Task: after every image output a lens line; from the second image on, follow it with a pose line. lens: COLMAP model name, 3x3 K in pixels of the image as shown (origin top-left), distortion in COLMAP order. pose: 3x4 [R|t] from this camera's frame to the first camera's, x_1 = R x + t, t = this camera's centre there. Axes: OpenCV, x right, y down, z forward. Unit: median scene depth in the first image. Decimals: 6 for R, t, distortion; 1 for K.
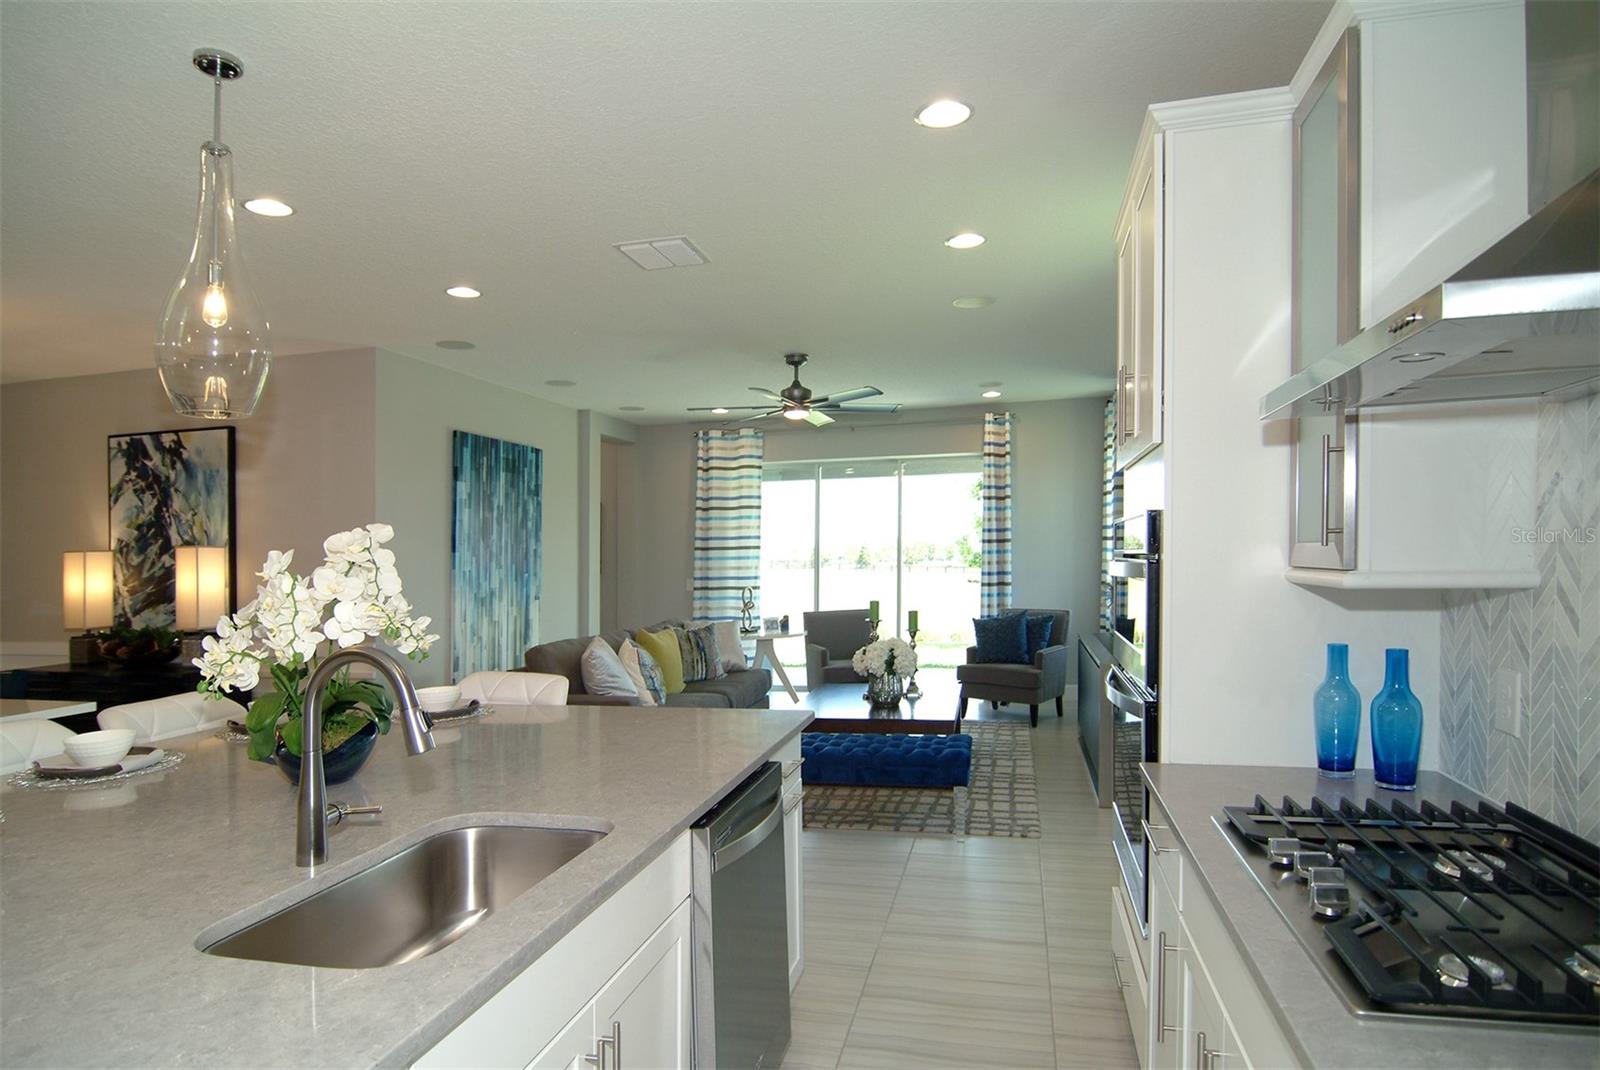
lens RADIAL K [[906.5, 0, 800.0], [0, 906.5, 535.0], [0, 0, 1]] dist [-0.003457, -0.000389]
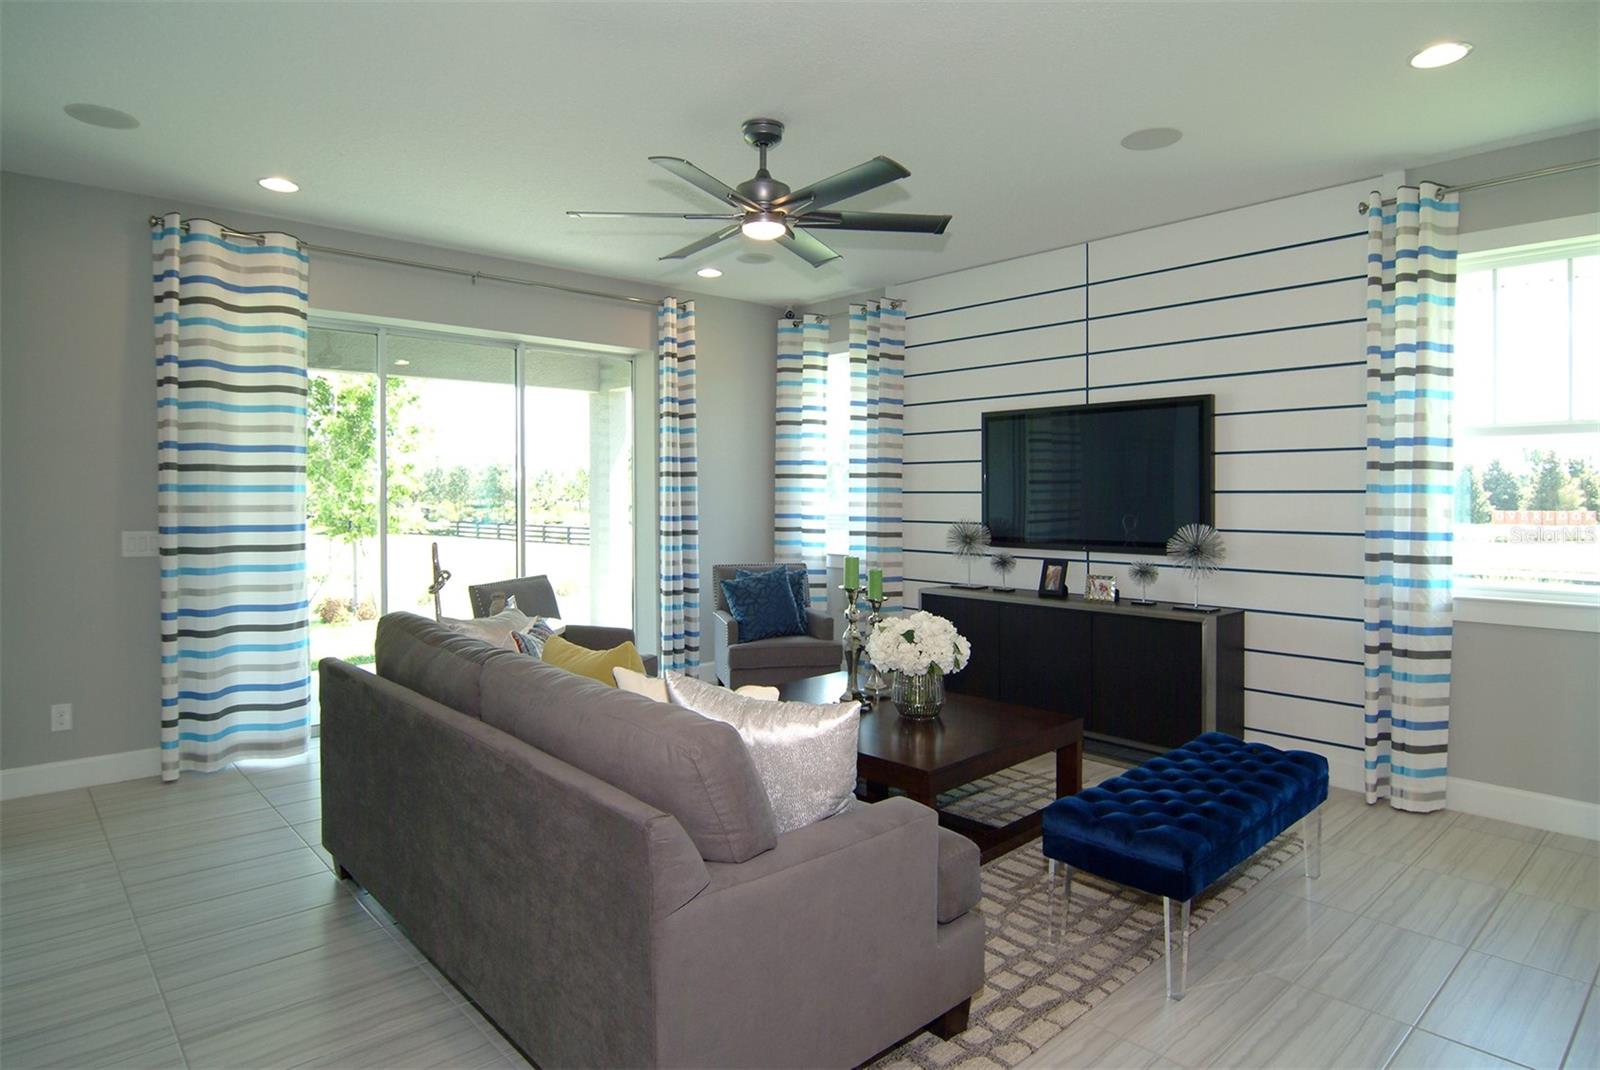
lens RADIAL K [[906.5, 0, 800.0], [0, 906.5, 535.0], [0, 0, 1]] dist [-0.003457, -0.000389]
pose [[0.565435, -0.017841, 0.824600, -0.318473], [-0.034923, 0.998352, 0.045548, 0.017821], [-0.824053, -0.054552, 0.563880, 0.466284]]
